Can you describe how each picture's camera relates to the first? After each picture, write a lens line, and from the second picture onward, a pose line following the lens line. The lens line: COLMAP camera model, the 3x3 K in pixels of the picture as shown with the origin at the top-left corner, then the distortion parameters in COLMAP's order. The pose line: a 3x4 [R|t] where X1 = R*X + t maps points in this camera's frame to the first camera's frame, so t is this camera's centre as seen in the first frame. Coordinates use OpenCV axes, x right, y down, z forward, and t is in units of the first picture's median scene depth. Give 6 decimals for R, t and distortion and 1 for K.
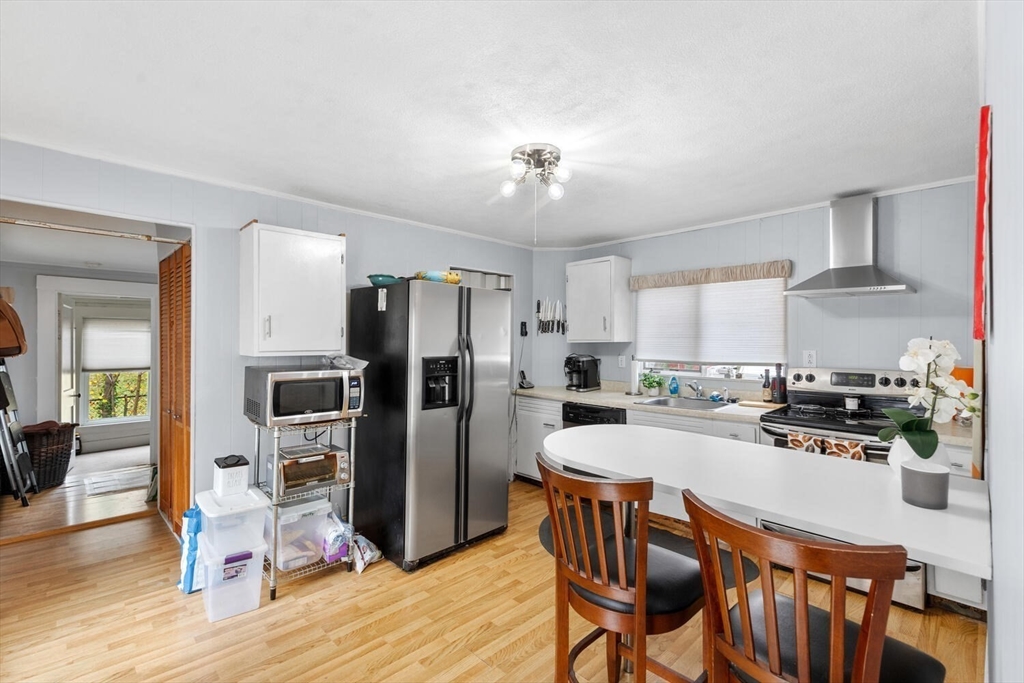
lens RADIAL K [[451.5, 0, 517.3], [0, 451.5, 347.1], [0, 0, 1]] dist [-0.000645, -0.000296]
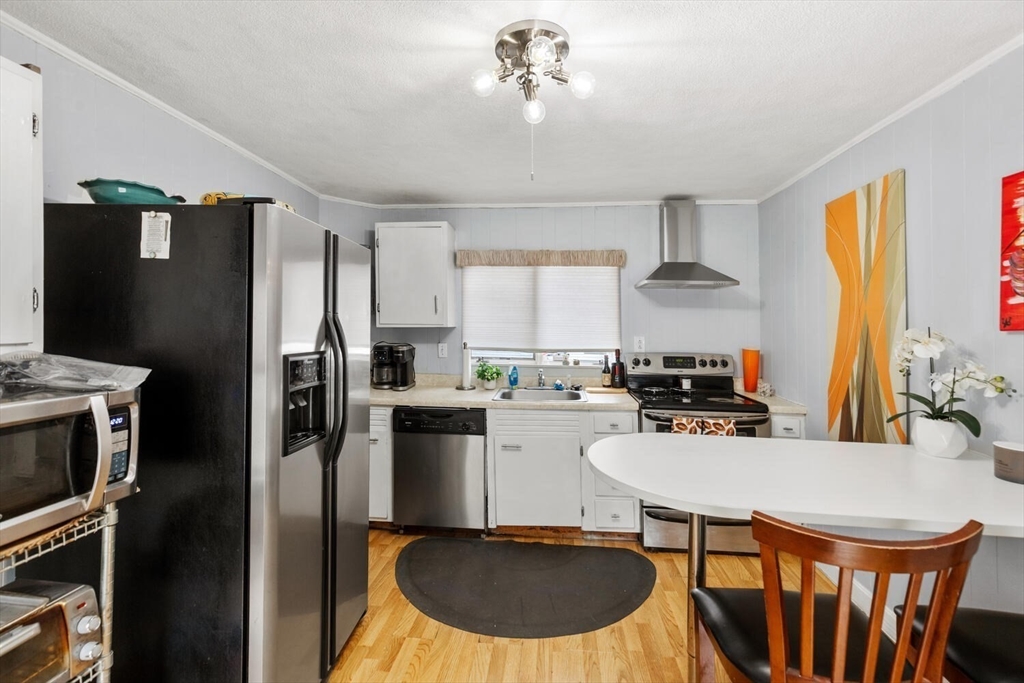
lens RADIAL K [[462.0, 0, 510.7], [0, 462.0, 330.7], [0, 0, 1]] dist [0.004953, -0.000505]
pose [[0.765067, 0.002424, 0.643946, -0.319987], [-0.002243, 0.999997, -0.001099, -0.005391], [-0.643947, -0.000603, 0.765070, 0.379886]]
